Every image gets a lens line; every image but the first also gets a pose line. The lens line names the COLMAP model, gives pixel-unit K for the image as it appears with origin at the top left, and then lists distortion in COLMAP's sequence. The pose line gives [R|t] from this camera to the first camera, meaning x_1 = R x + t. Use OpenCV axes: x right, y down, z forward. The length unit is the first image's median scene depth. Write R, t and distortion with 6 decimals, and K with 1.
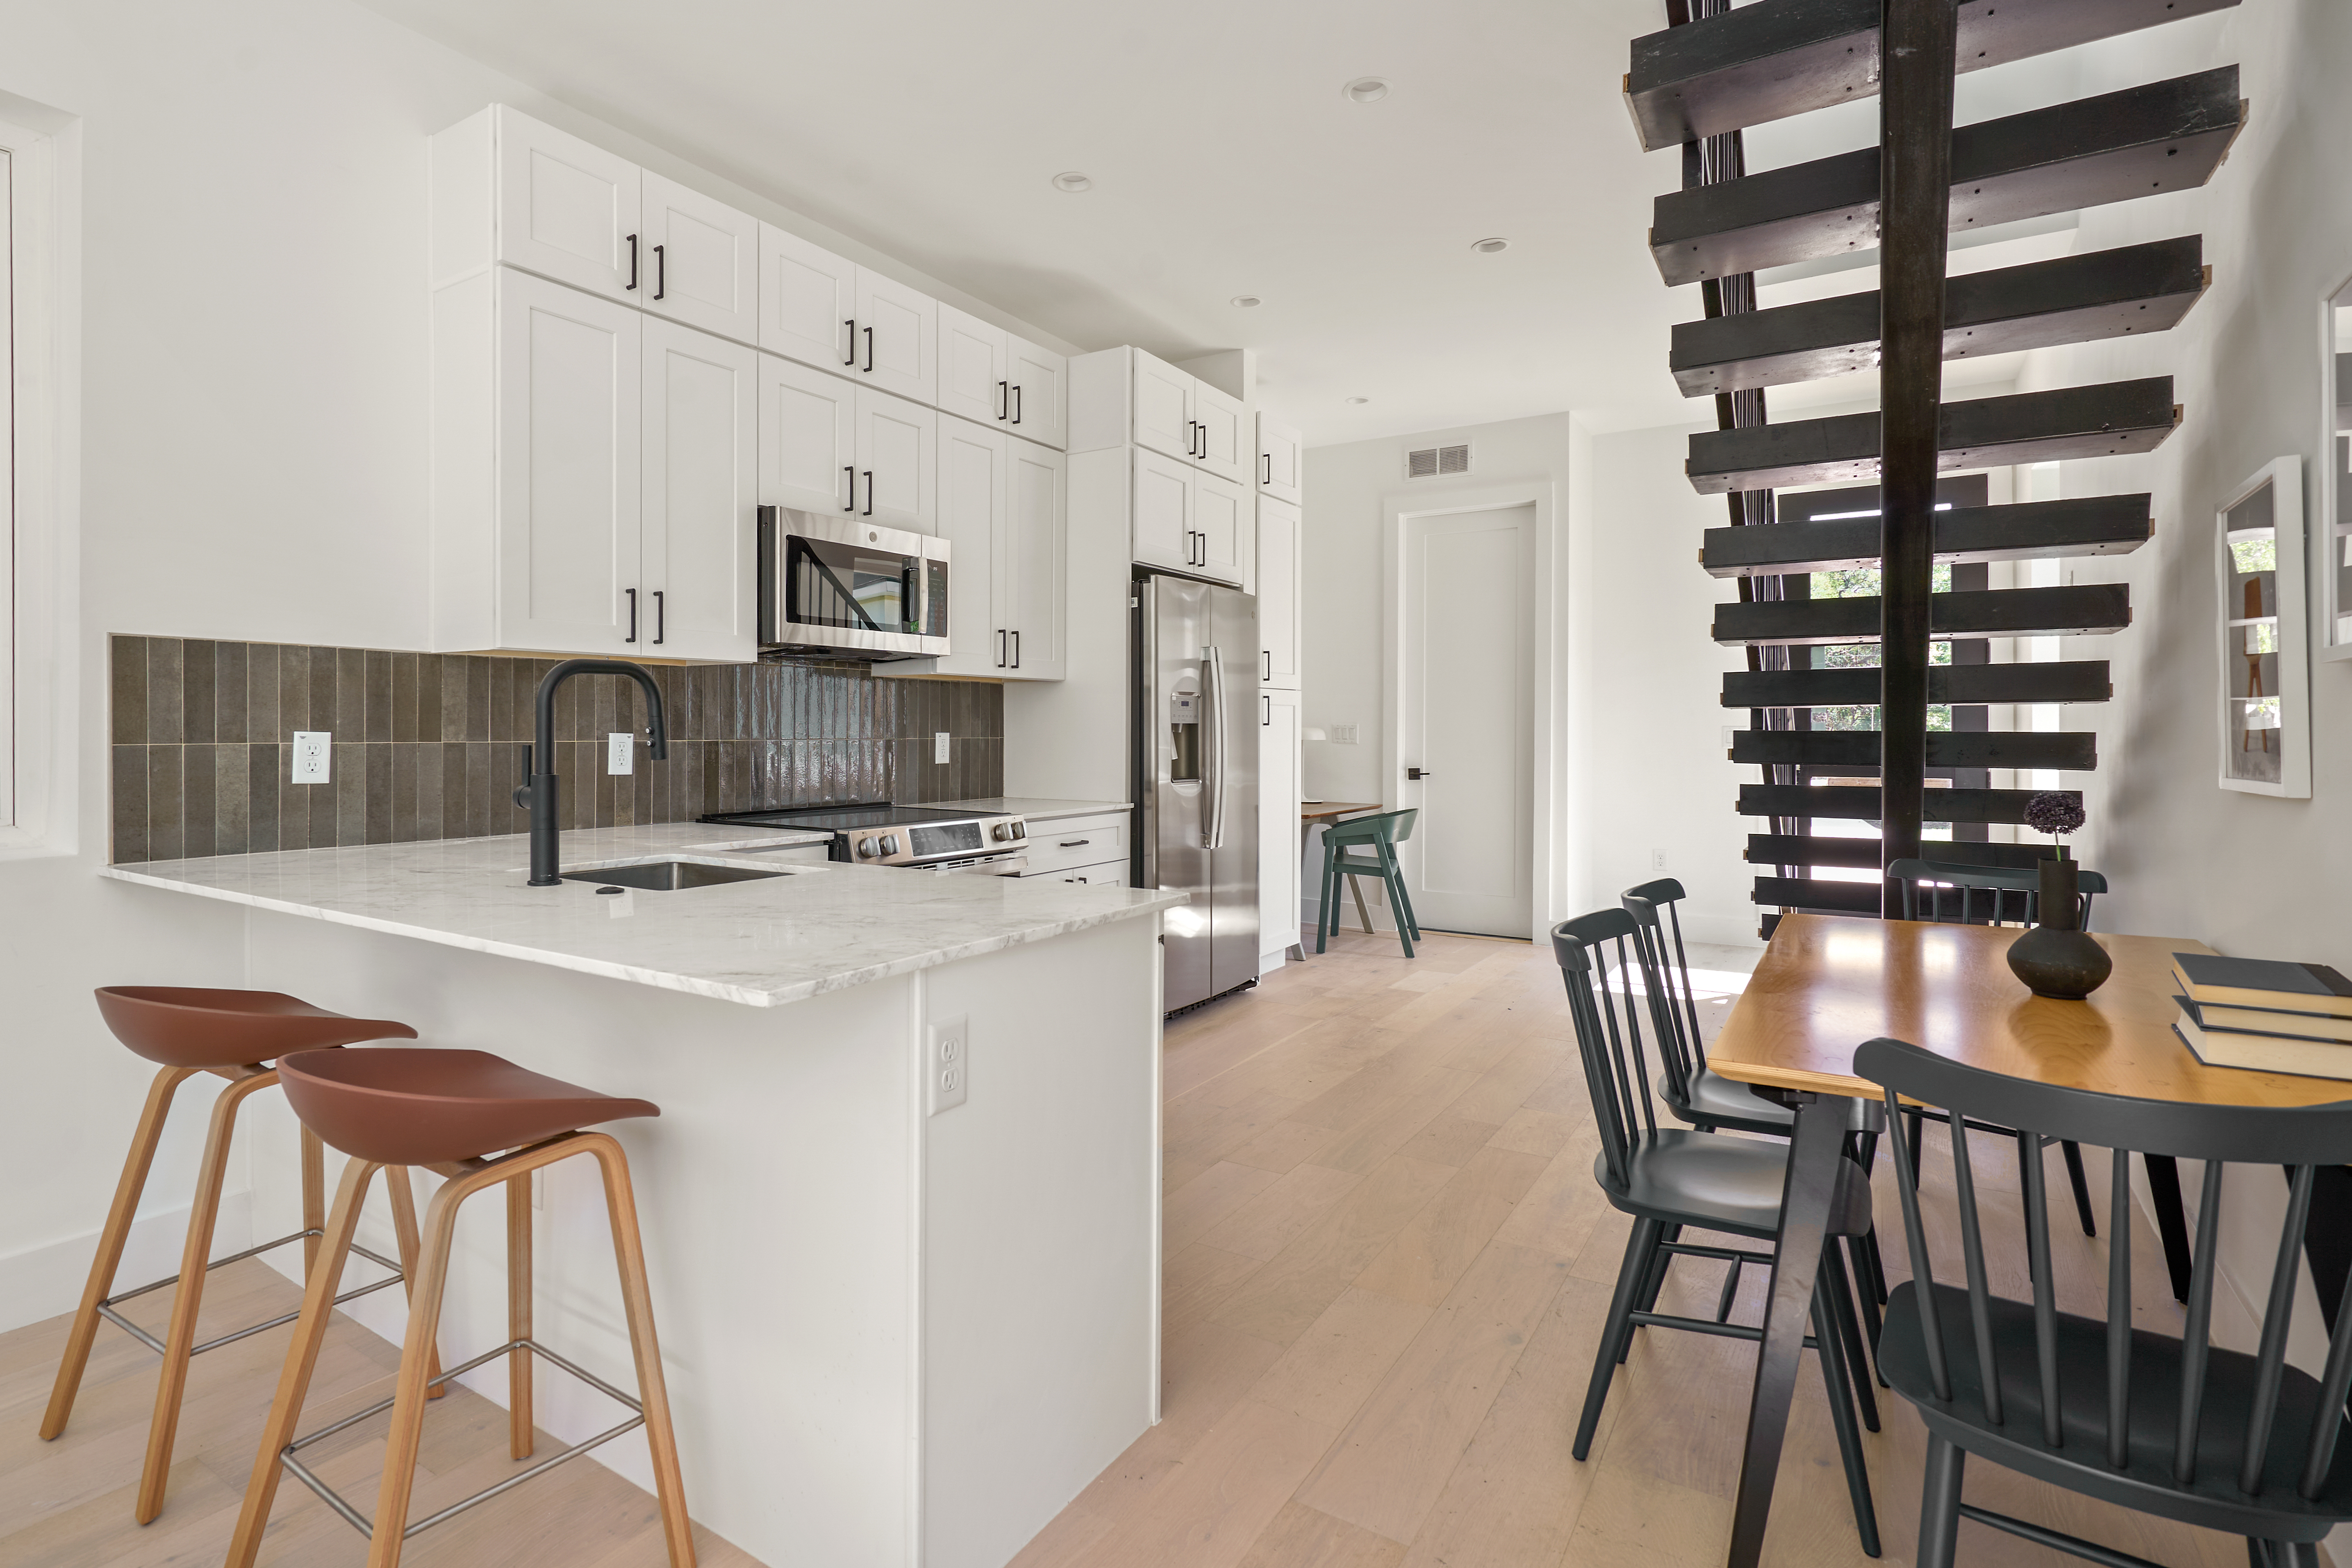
lens RADIAL K [[1147.4, 0, 1131.7], [0, 1147.4, 740.2], [0, 0, 1]] dist [-0.003097, -0.000081]
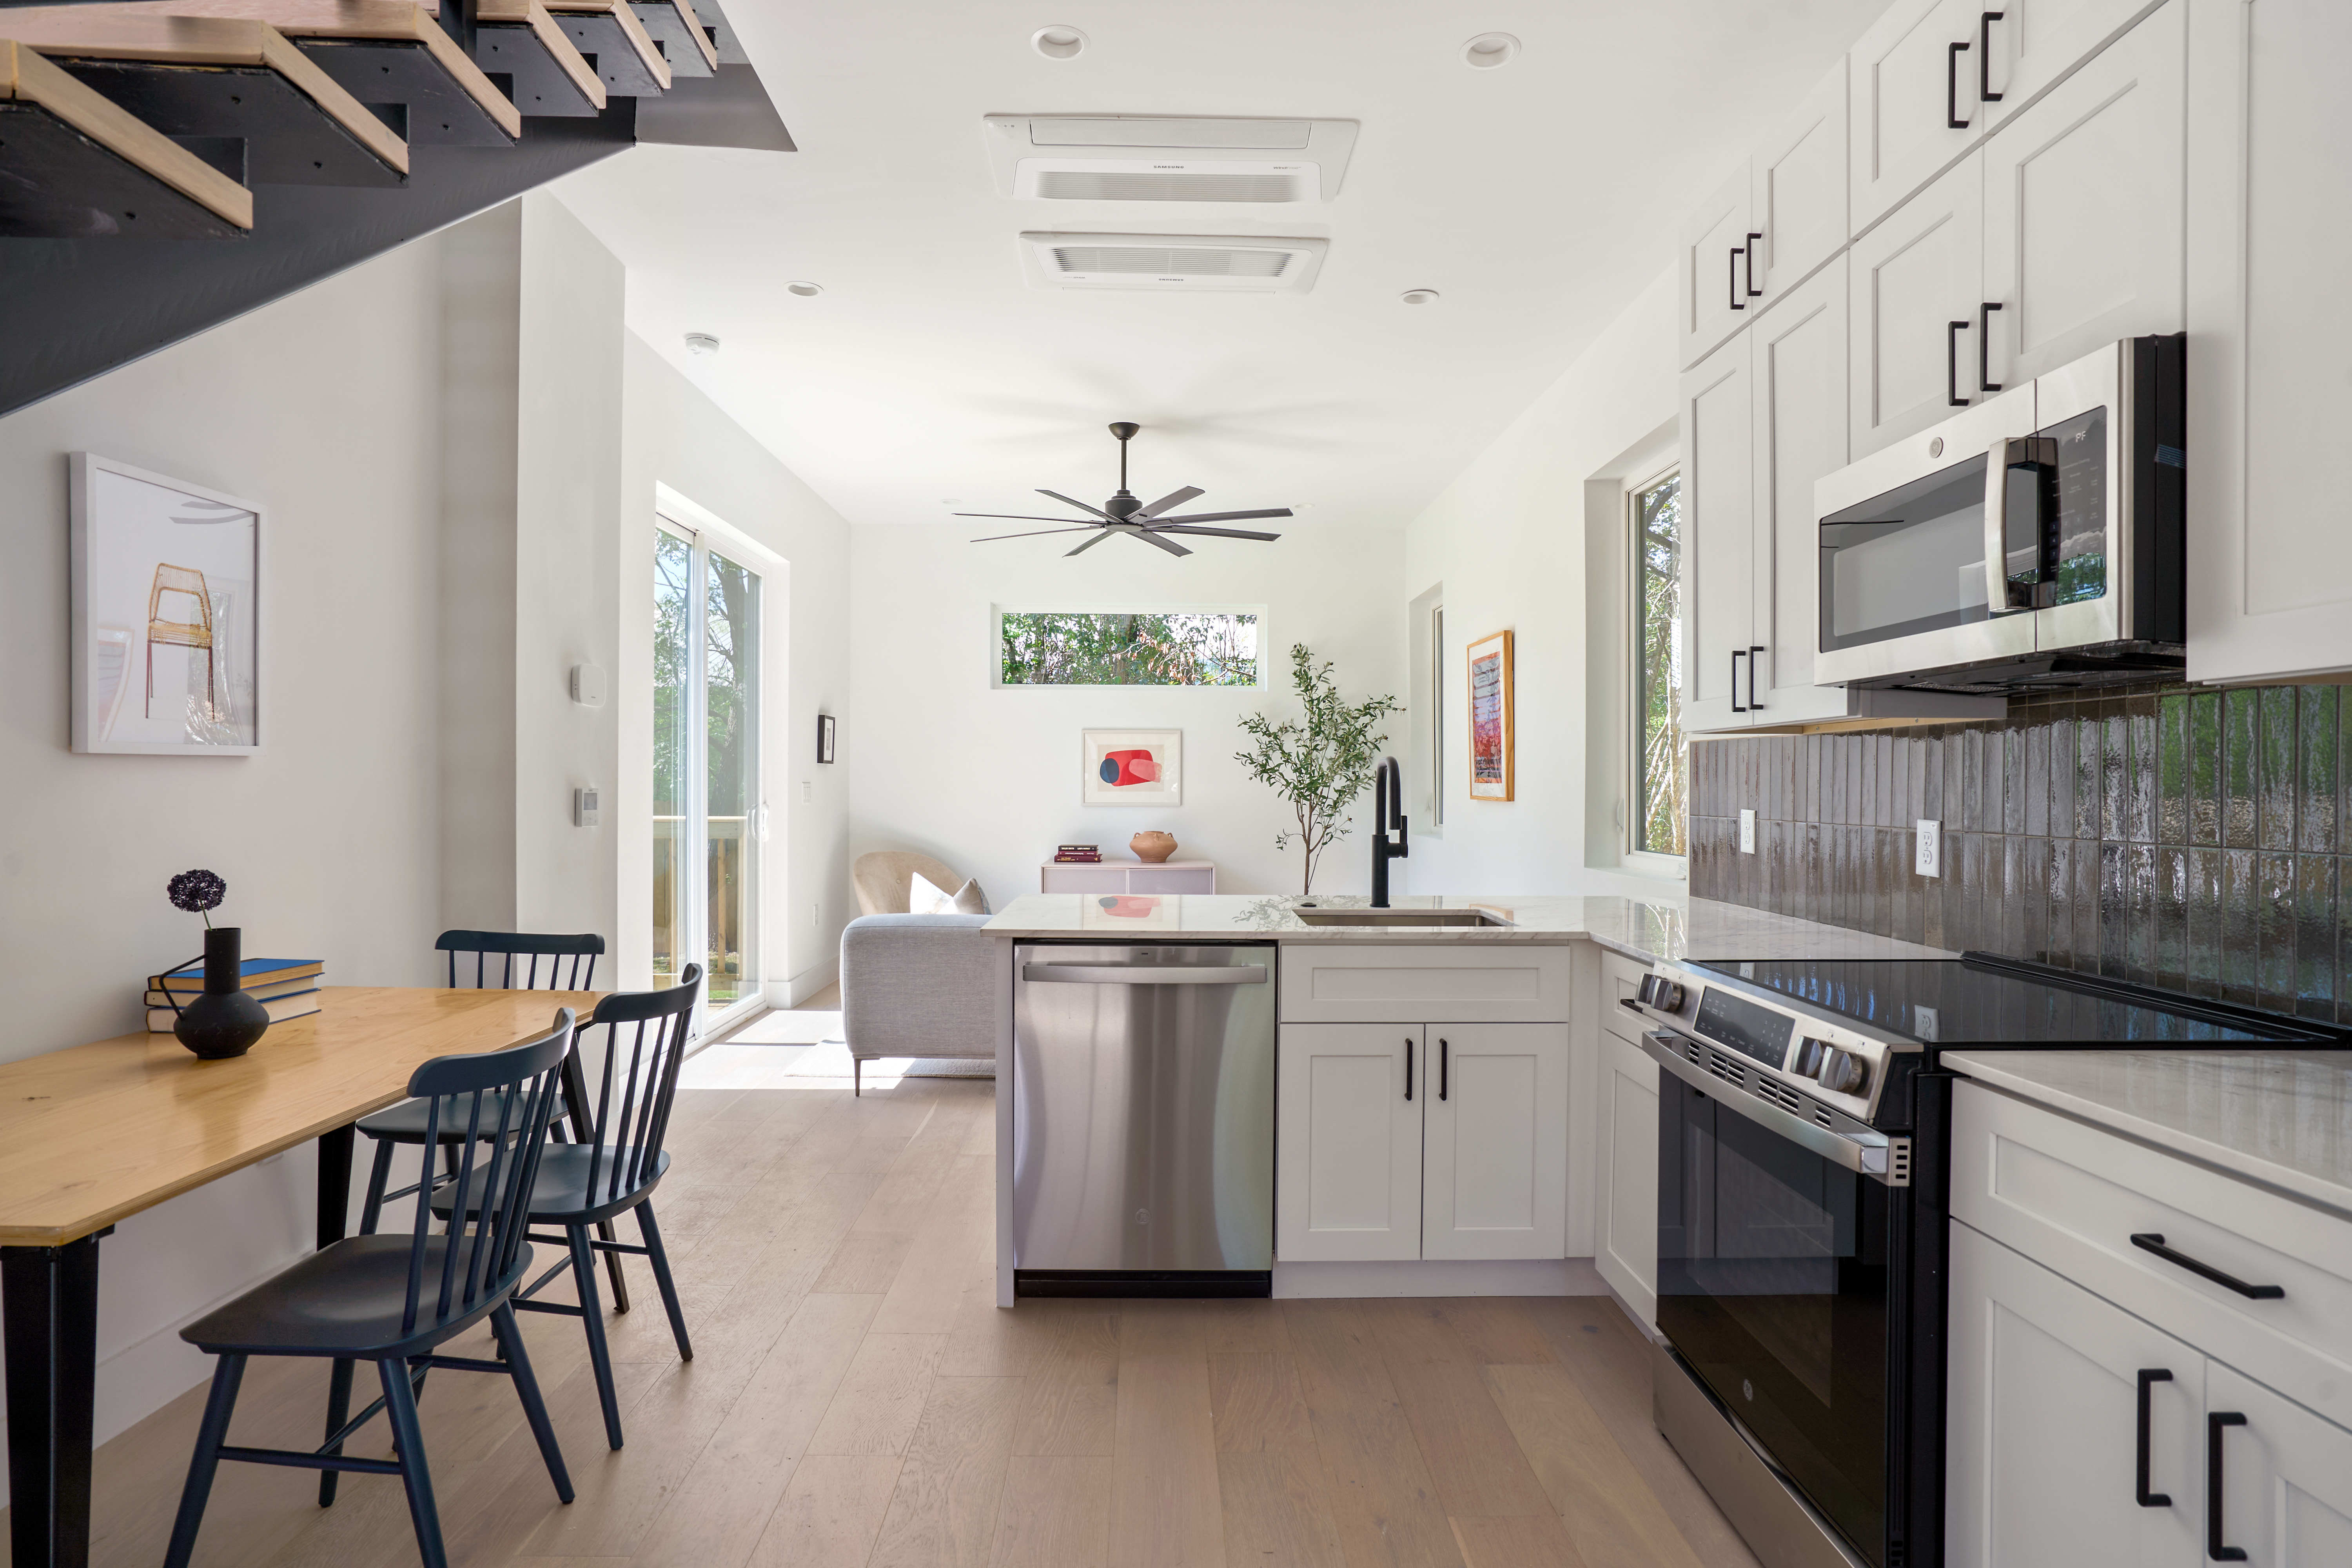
lens RADIAL K [[1228.2, 0, 1172.7], [0, 1228.2, 801.6], [0, 0, 1]] dist [-0.056550, 0.034933]
pose [[-0.830200, -0.000637, -0.557466, 0.327981], [-0.014710, 0.999676, 0.020765, -0.022953], [0.557272, 0.025440, -0.829940, 1.155669]]
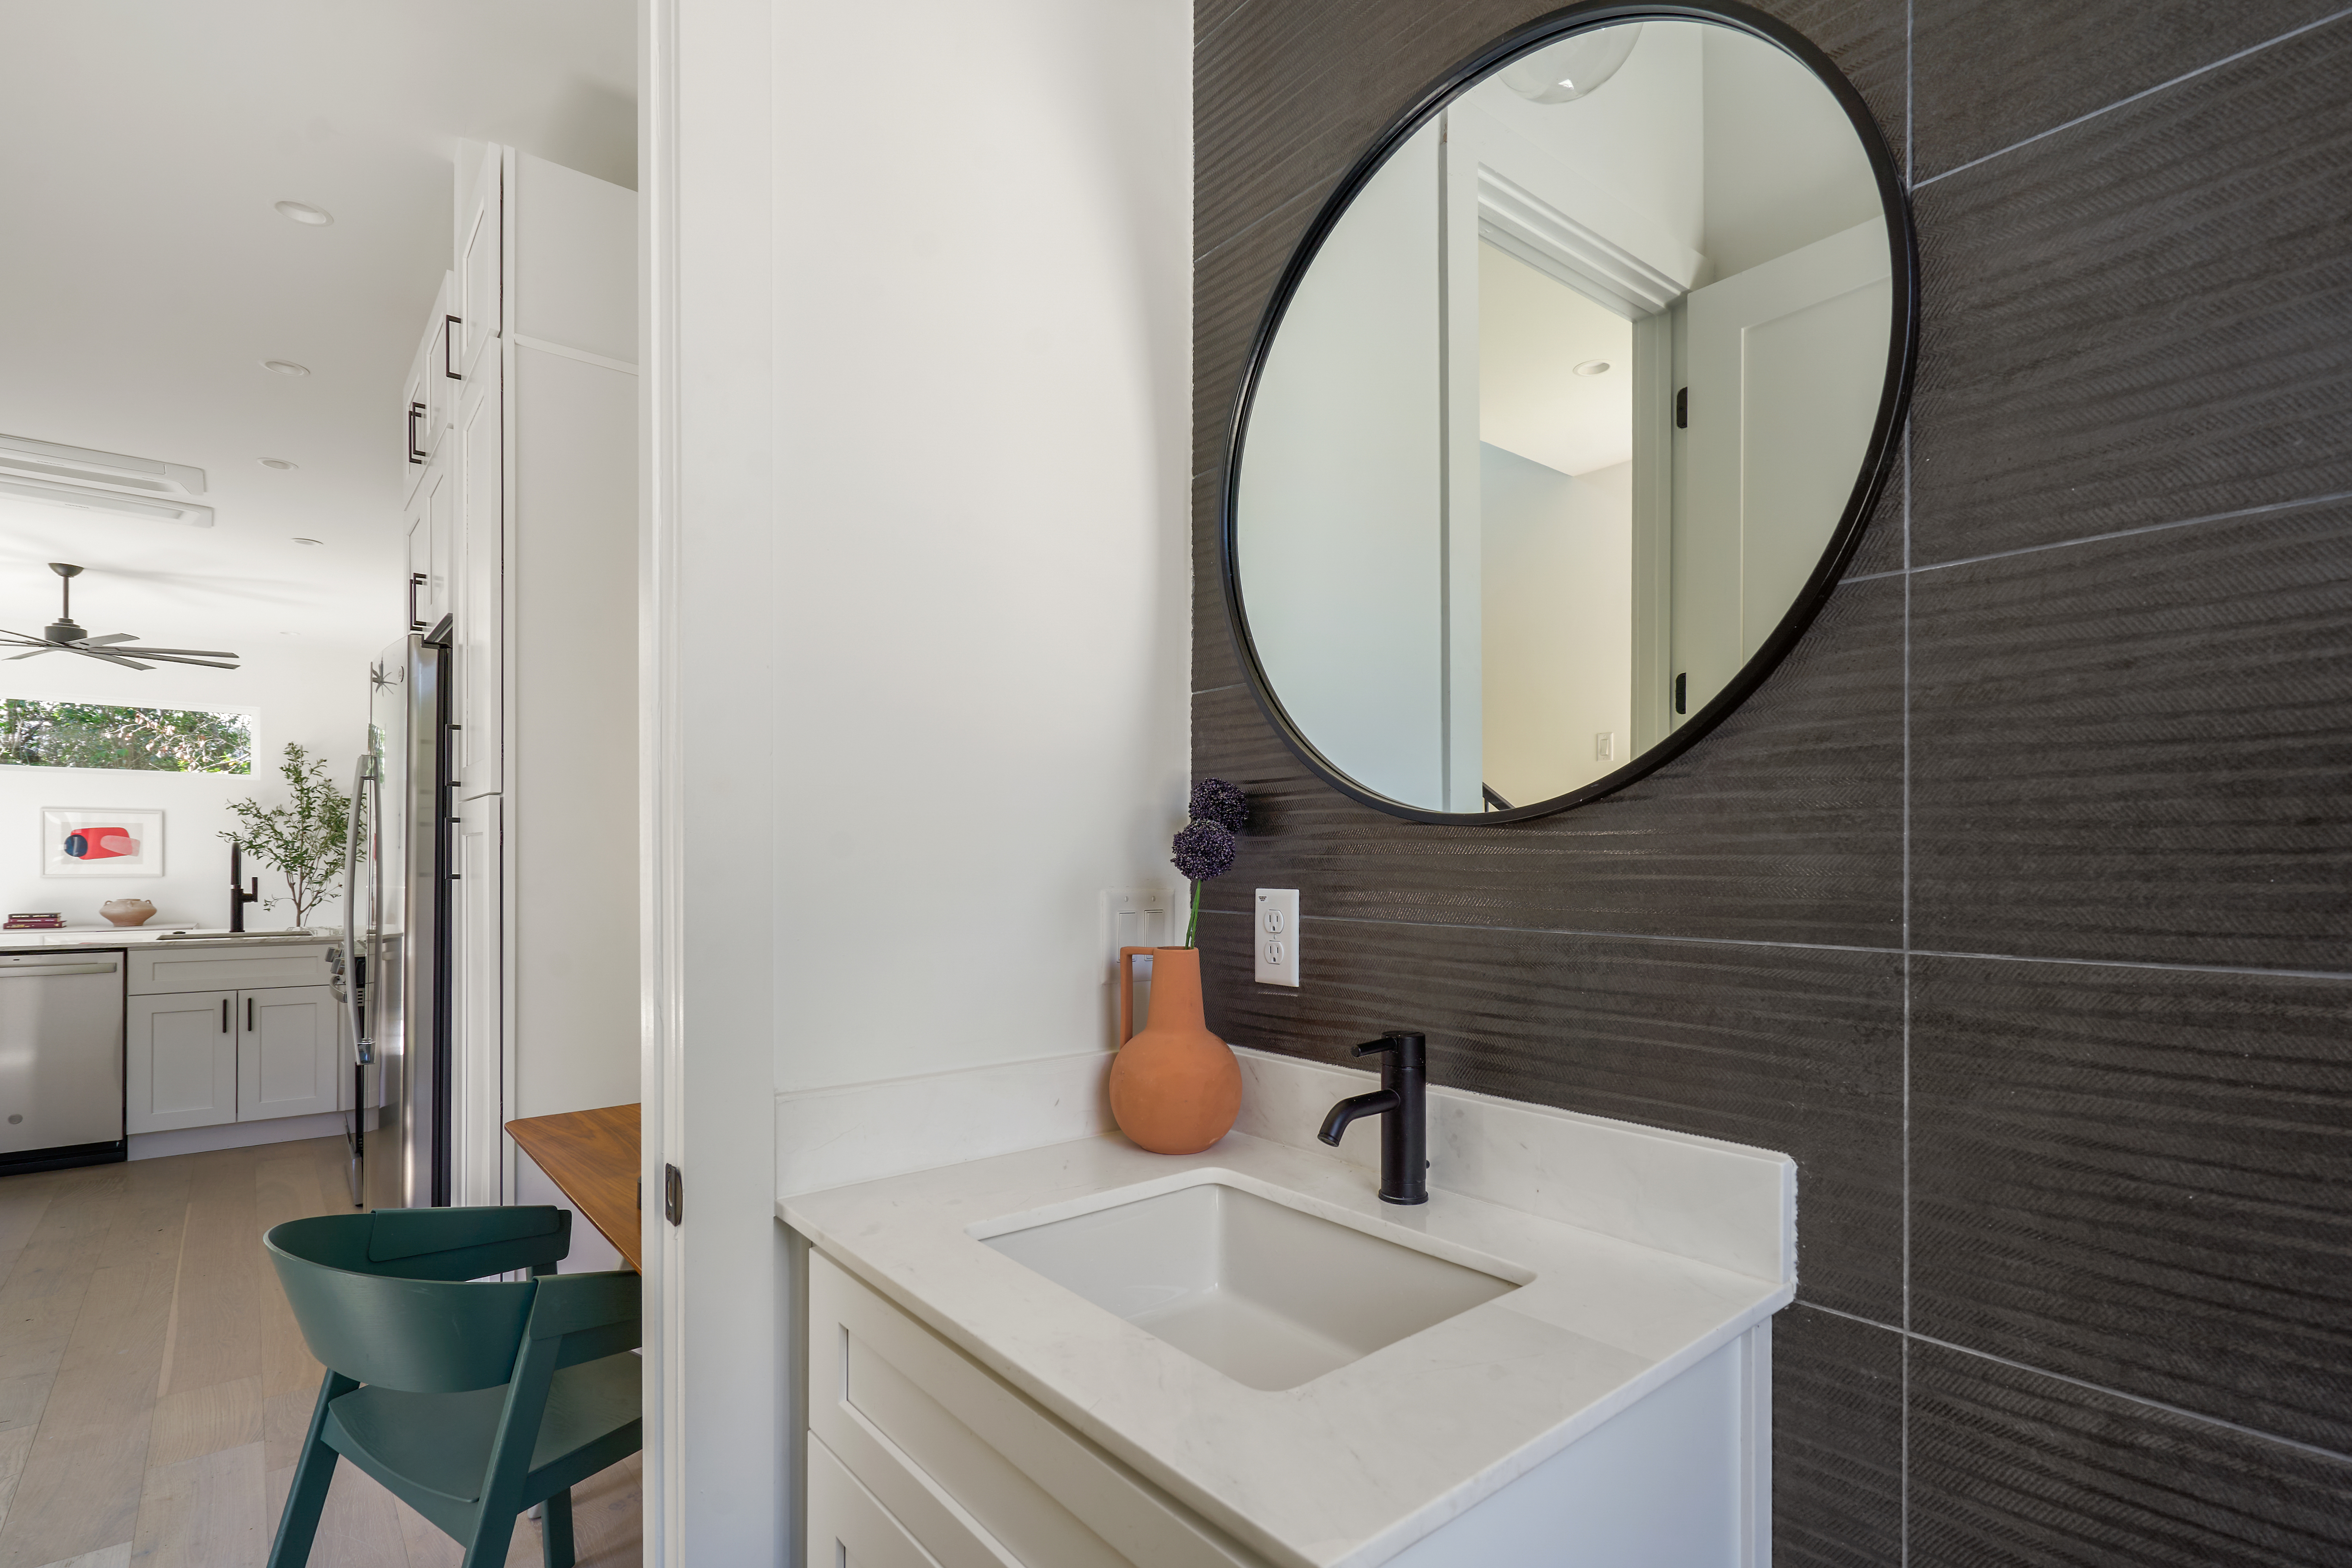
lens RADIAL K [[1125.3, 0, 1170.1], [0, 1125.3, 861.4], [0, 0, 1]] dist [0.002649, 0.000892]
pose [[-0.302969, -0.004741, -0.952989, 0.658480], [-0.015959, 0.999873, 0.000099, -0.033513], [0.952867, 0.015239, -0.303006, 1.973414]]
